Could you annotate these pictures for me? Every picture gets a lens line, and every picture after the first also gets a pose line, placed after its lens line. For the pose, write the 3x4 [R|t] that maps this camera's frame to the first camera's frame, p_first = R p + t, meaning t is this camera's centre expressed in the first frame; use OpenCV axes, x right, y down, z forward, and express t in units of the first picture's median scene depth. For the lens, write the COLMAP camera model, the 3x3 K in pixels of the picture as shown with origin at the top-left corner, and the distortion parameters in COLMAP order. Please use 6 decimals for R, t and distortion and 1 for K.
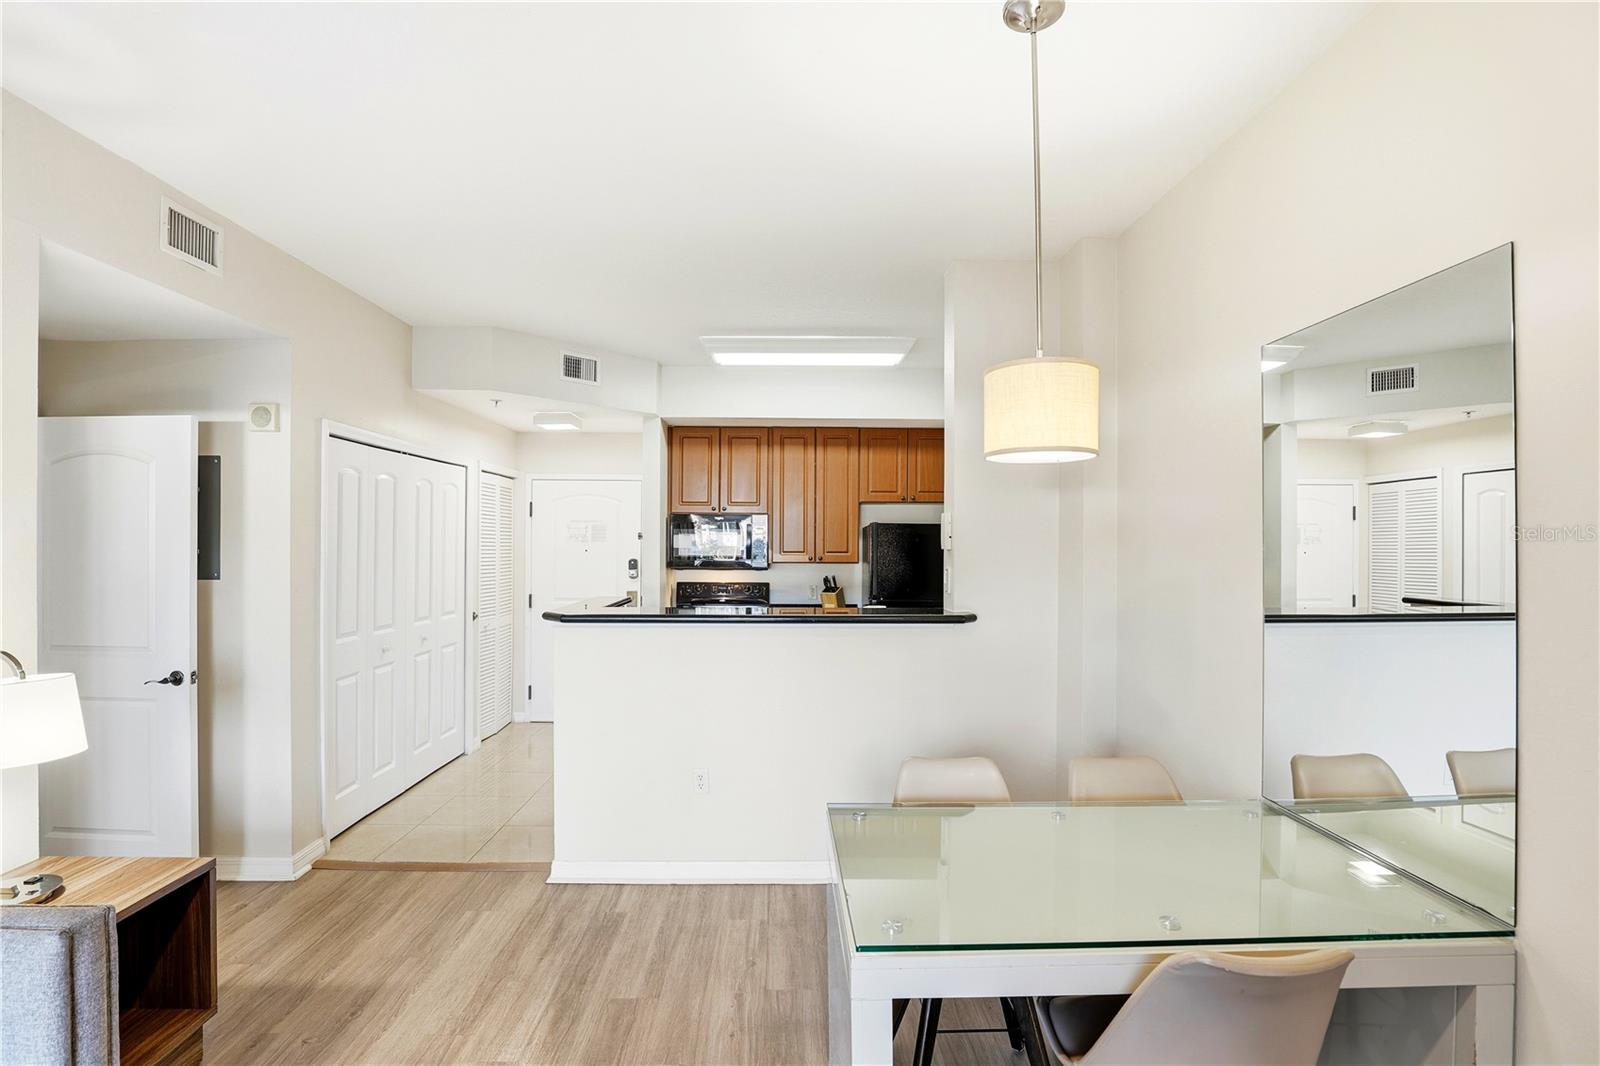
lens RADIAL K [[734.9, 0, 800.4], [0, 734.9, 538.7], [0, 0, 1]] dist [-0.031040, 0.000647]
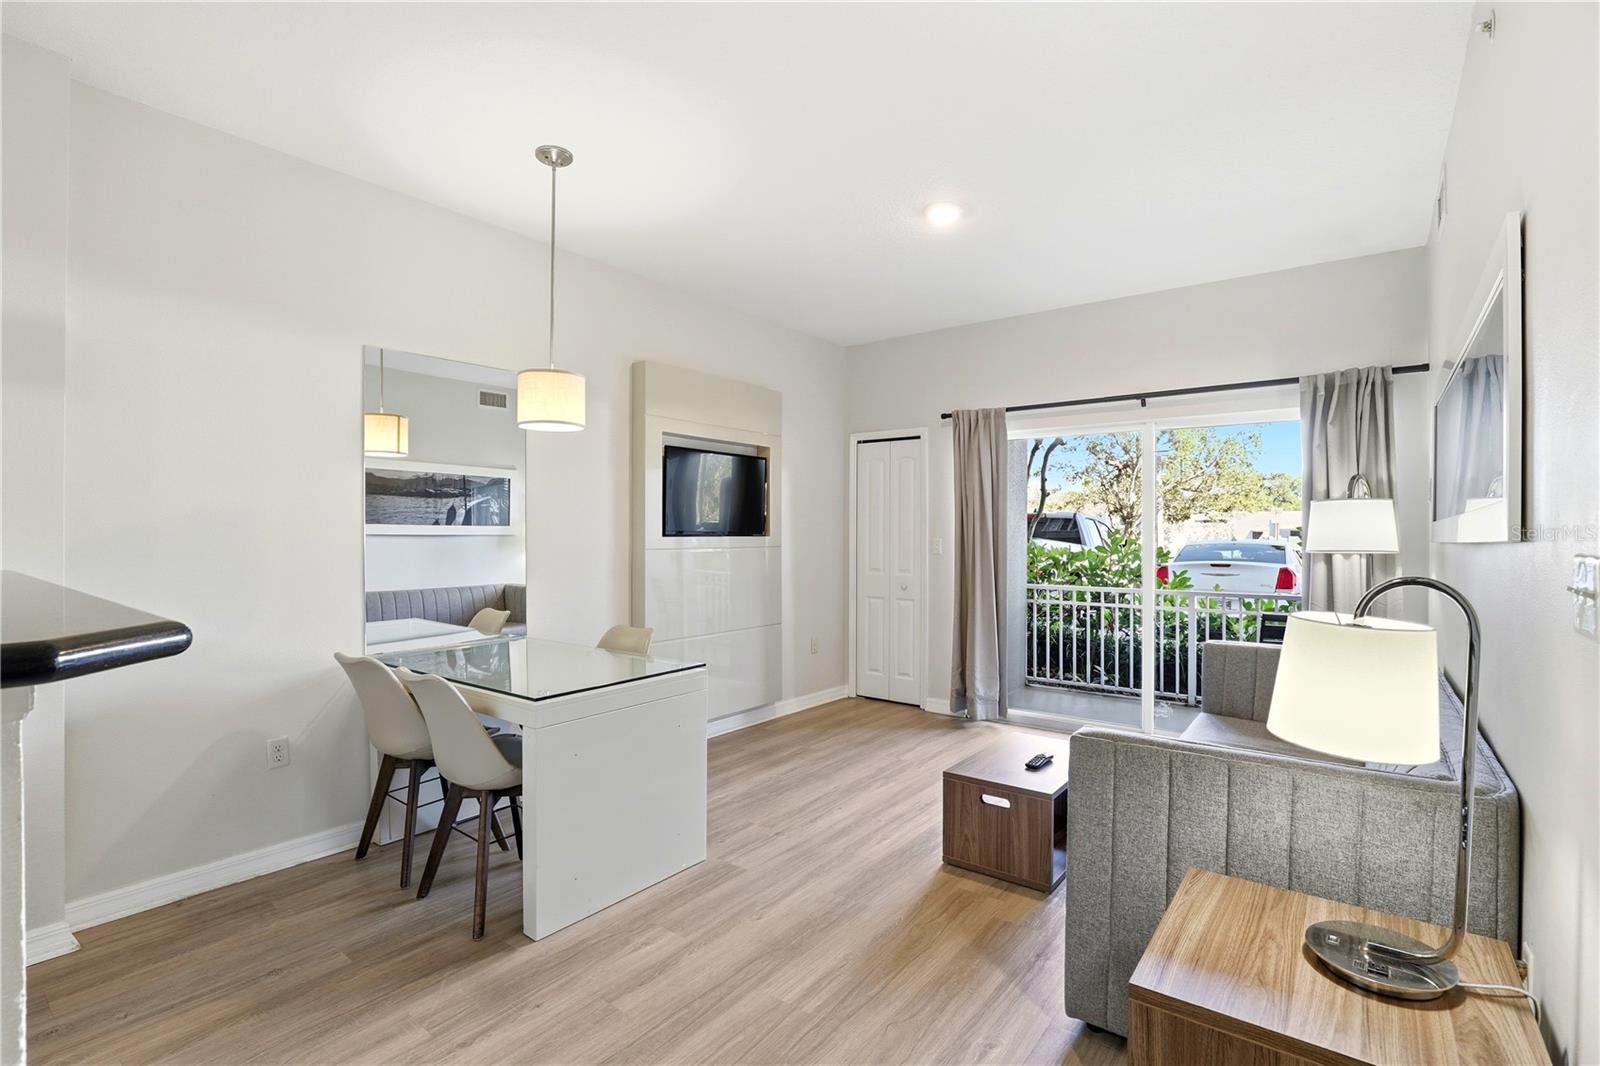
lens RADIAL K [[739.8, 0, 803.6], [0, 739.8, 530.6], [0, 0, 1]] dist [-0.032458, 0.001128]
pose [[-0.774632, -0.002769, 0.632407, -0.525904], [-0.008051, 0.999953, -0.005483, 0.057880], [-0.632361, -0.009339, -0.774617, 0.859315]]
